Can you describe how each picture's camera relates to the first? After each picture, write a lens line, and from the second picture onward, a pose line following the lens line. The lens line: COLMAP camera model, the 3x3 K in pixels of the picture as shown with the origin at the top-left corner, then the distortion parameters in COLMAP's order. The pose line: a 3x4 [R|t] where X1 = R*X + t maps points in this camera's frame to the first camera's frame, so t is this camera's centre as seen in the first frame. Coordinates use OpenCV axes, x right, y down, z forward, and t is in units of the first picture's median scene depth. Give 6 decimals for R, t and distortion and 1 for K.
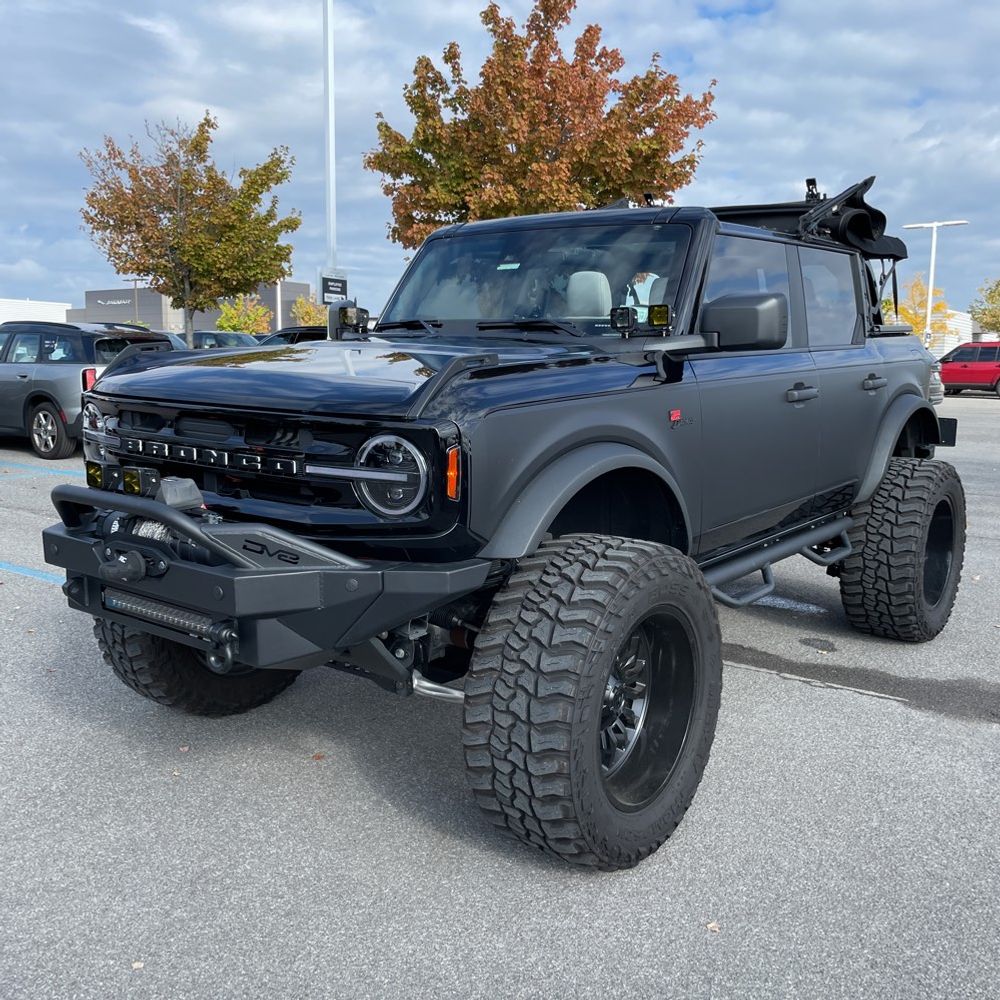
lens RADIAL K [[1016.7, 0, 504.6], [0, 1016.7, 496.2], [0, 0, 1]] dist [0.082134, -0.119101]
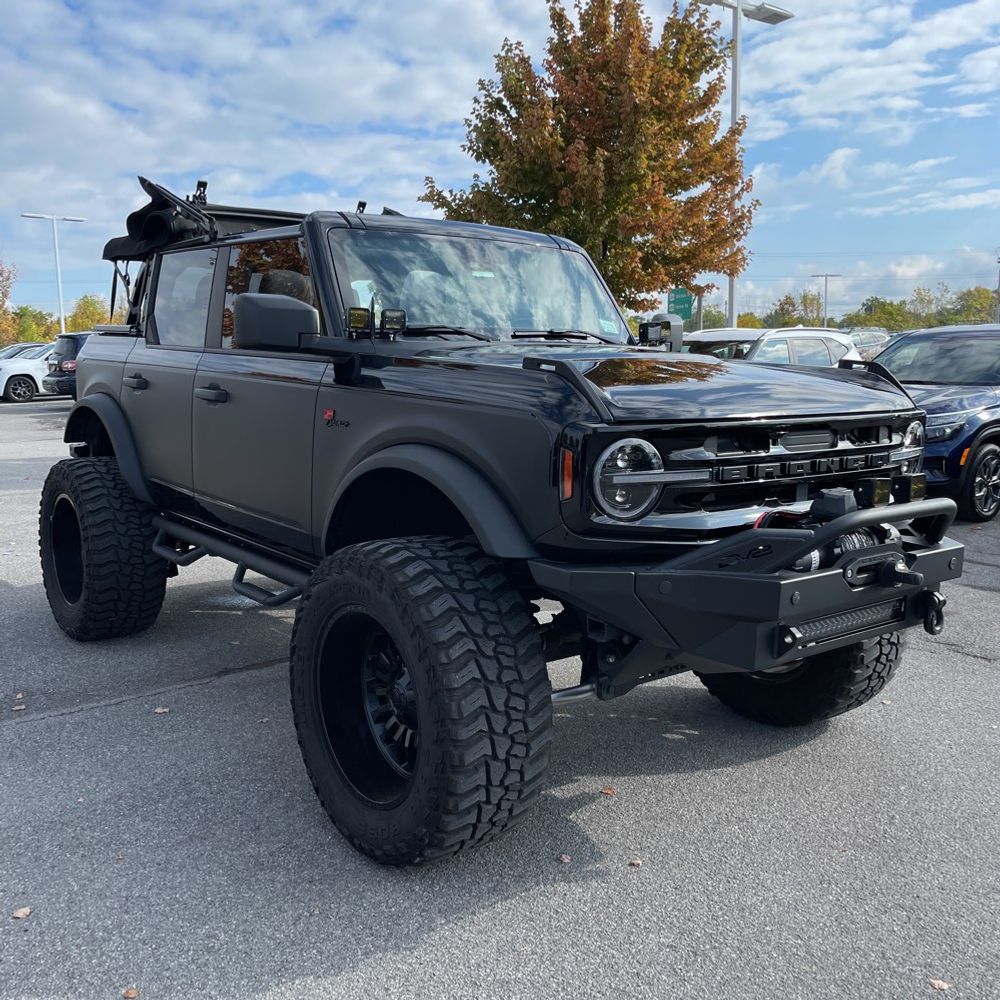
lens RADIAL K [[1015.8, 0, 493.0], [0, 1015.8, 494.0], [0, 0, 1]] dist [0.105735, -0.159511]
pose [[0.216891, -0.138541, 0.966315, -1.271829], [0.137605, 0.984333, 0.110238, -0.157962], [-0.966449, 0.109060, 0.232557, 1.002599]]
